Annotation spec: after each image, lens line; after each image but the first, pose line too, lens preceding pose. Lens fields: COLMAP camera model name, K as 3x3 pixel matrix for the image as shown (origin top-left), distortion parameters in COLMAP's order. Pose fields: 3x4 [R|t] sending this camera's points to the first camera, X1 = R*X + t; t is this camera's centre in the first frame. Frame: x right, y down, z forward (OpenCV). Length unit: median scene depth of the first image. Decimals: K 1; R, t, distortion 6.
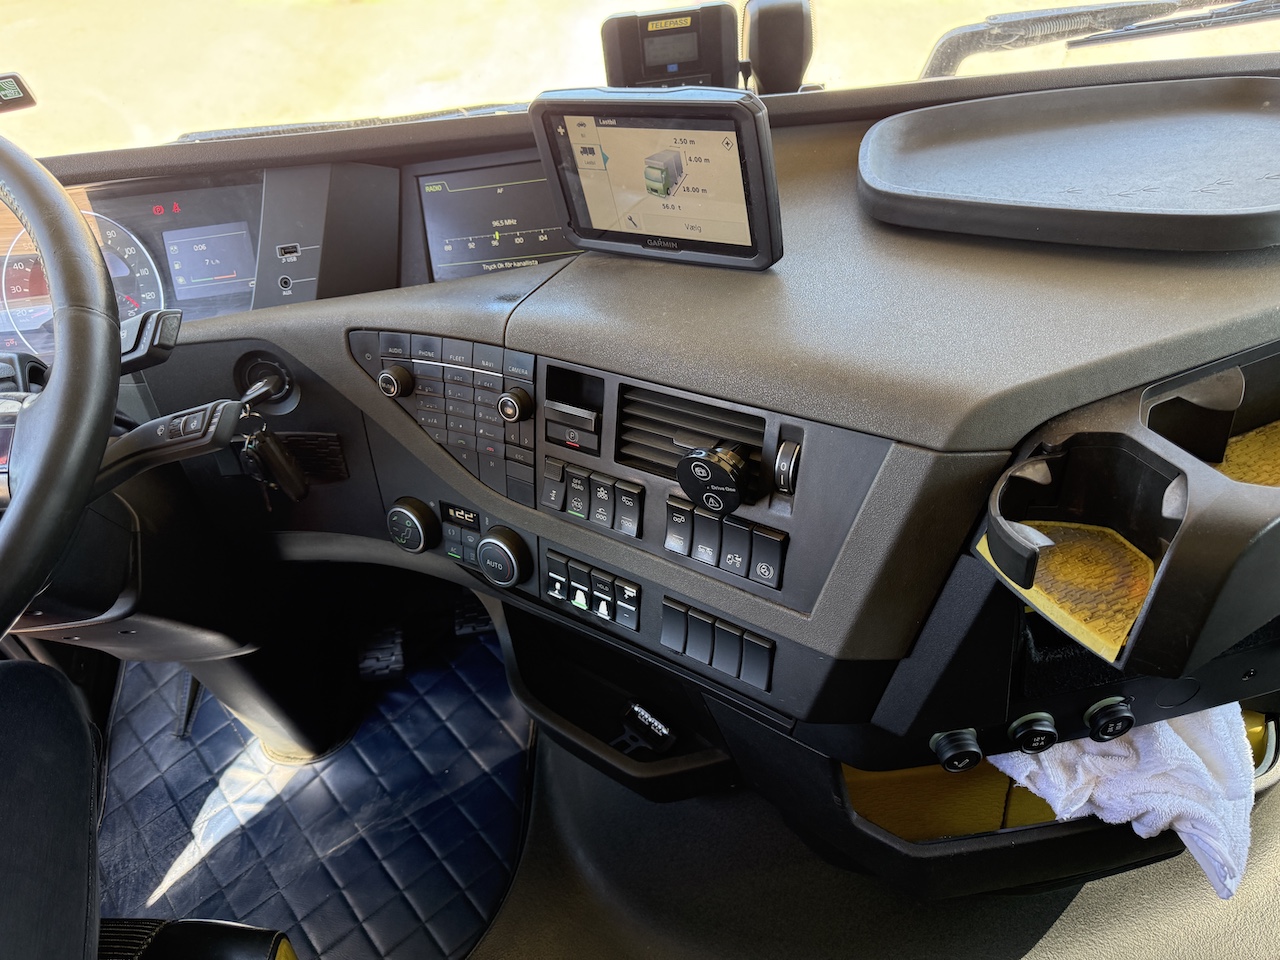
lens RADIAL K [[915.5, 0, 648.9], [0, 915.5, 518.1], [0, 0, 1]] dist [0.034006, -0.042975]
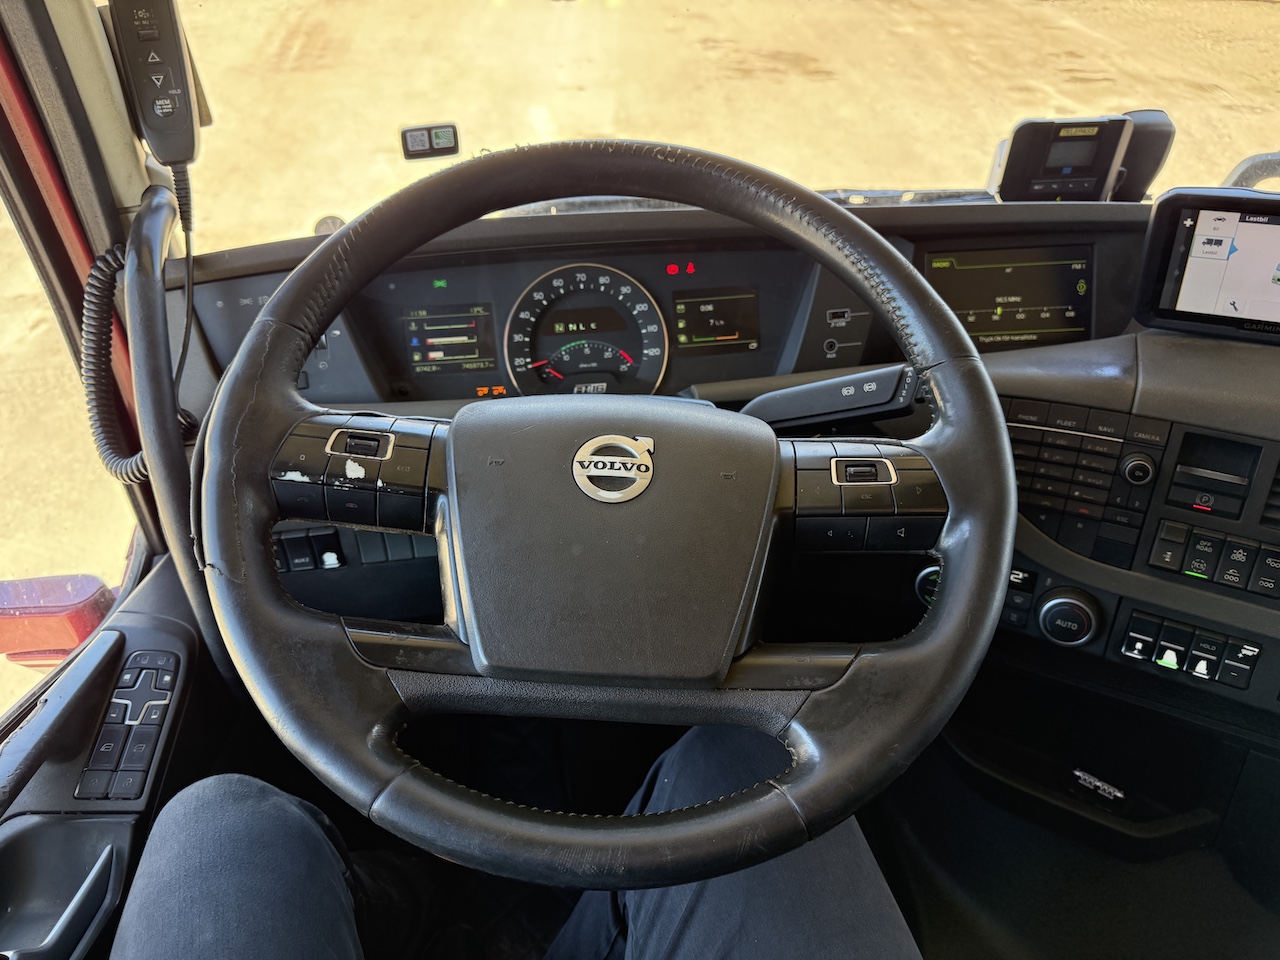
lens RADIAL K [[915.5, 0, 642.1], [0, 915.5, 485.1], [0, 0, 1]] dist [0.034006, -0.042975]
pose [[0.992235, 0.030691, 0.120535, -0.783431], [-0.016995, 0.993444, -0.113050, 0.021865], [-0.123215, 0.110124, 0.986251, 0.029308]]
